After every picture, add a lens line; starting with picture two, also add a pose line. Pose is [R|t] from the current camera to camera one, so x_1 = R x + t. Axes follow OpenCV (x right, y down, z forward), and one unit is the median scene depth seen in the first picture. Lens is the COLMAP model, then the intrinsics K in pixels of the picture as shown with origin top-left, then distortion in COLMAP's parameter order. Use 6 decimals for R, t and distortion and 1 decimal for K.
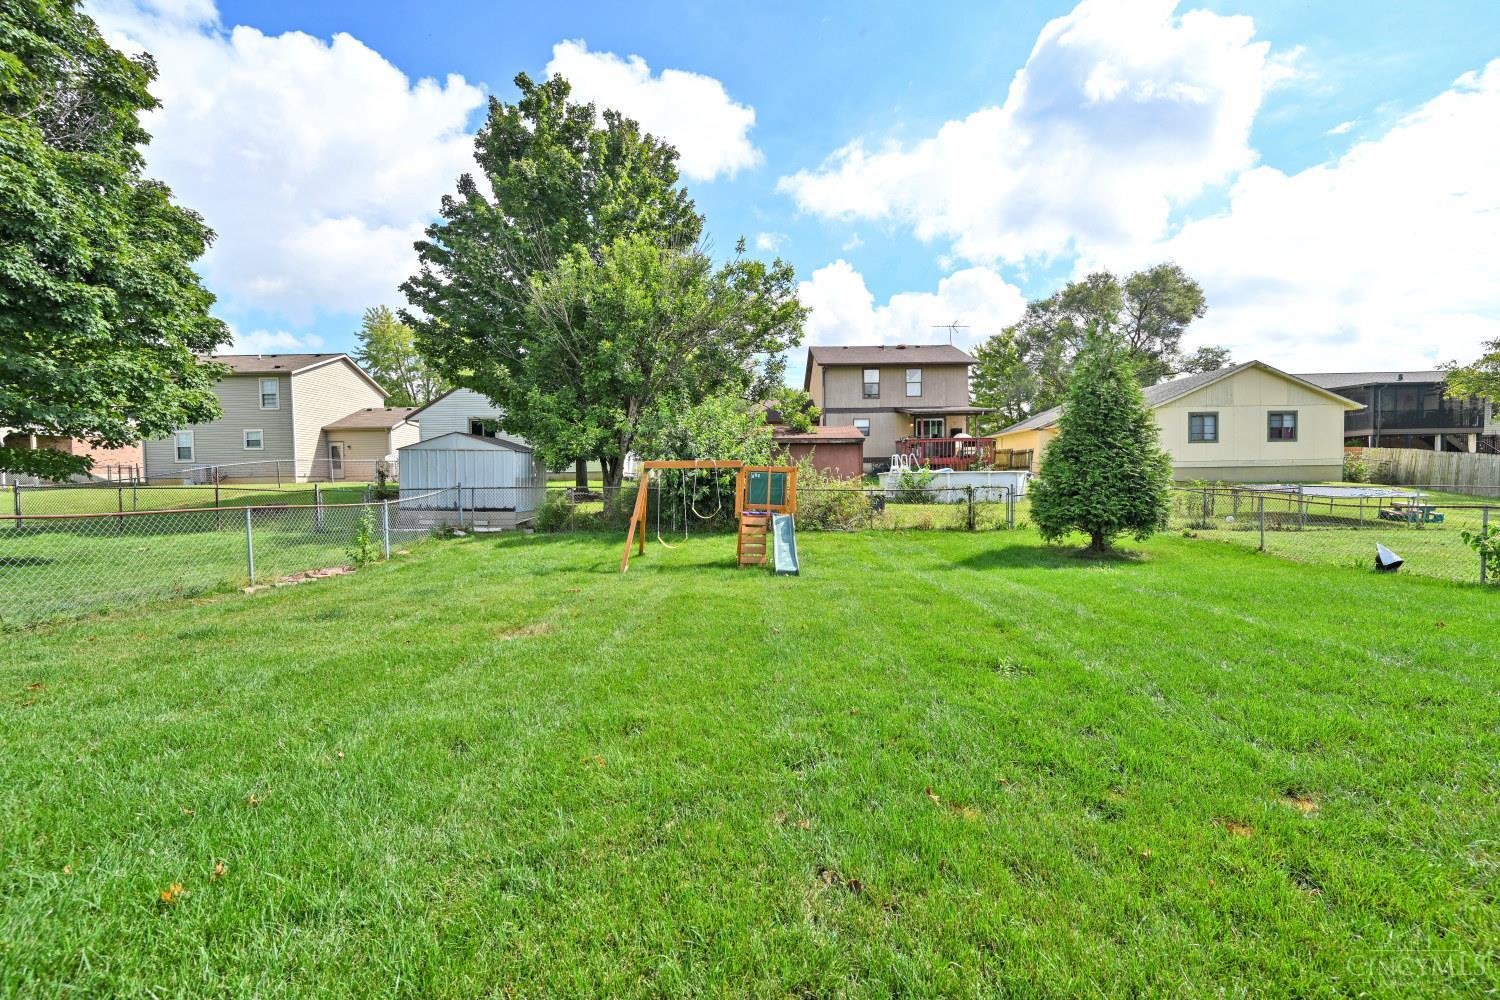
lens RADIAL K [[605.0, 0, 735.3], [0, 605.0, 484.5], [0, 0, 1]] dist [0.001617, 0.000283]
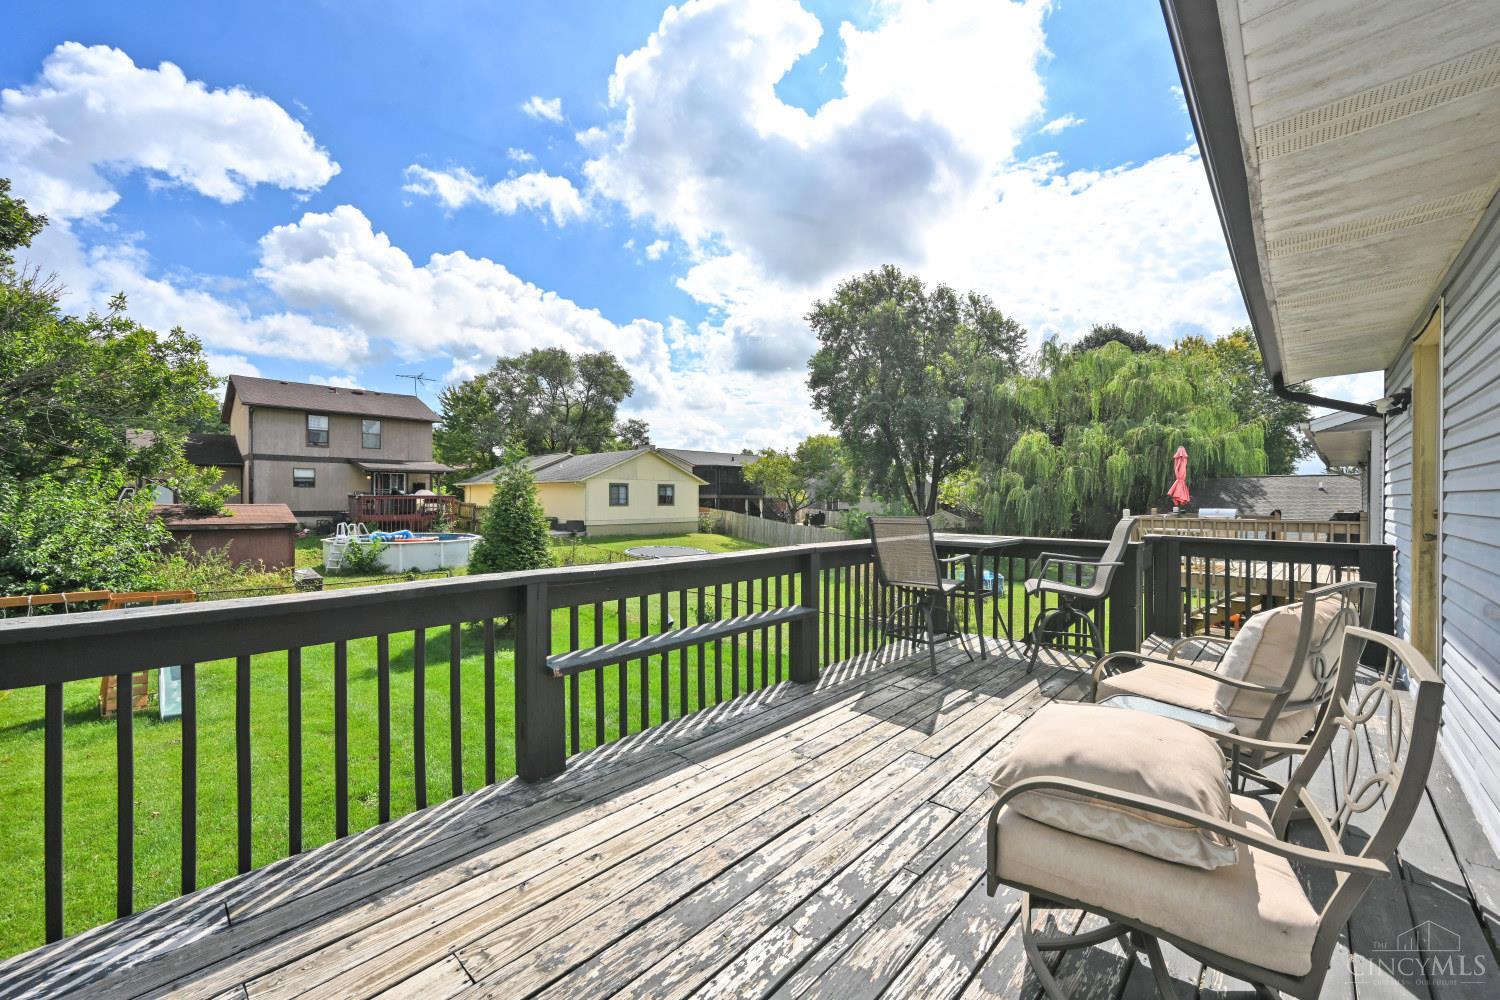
lens RADIAL K [[609.7, 0, 750.0], [0, 609.7, 500.0], [0, 0, 1]] dist [0.001953, 0.000092]
pose [[0.678614, 0.020039, 0.734221, -0.005247], [-0.010142, 0.999788, -0.017912, -0.055027], [-0.734425, 0.004709, 0.678674, -0.095691]]
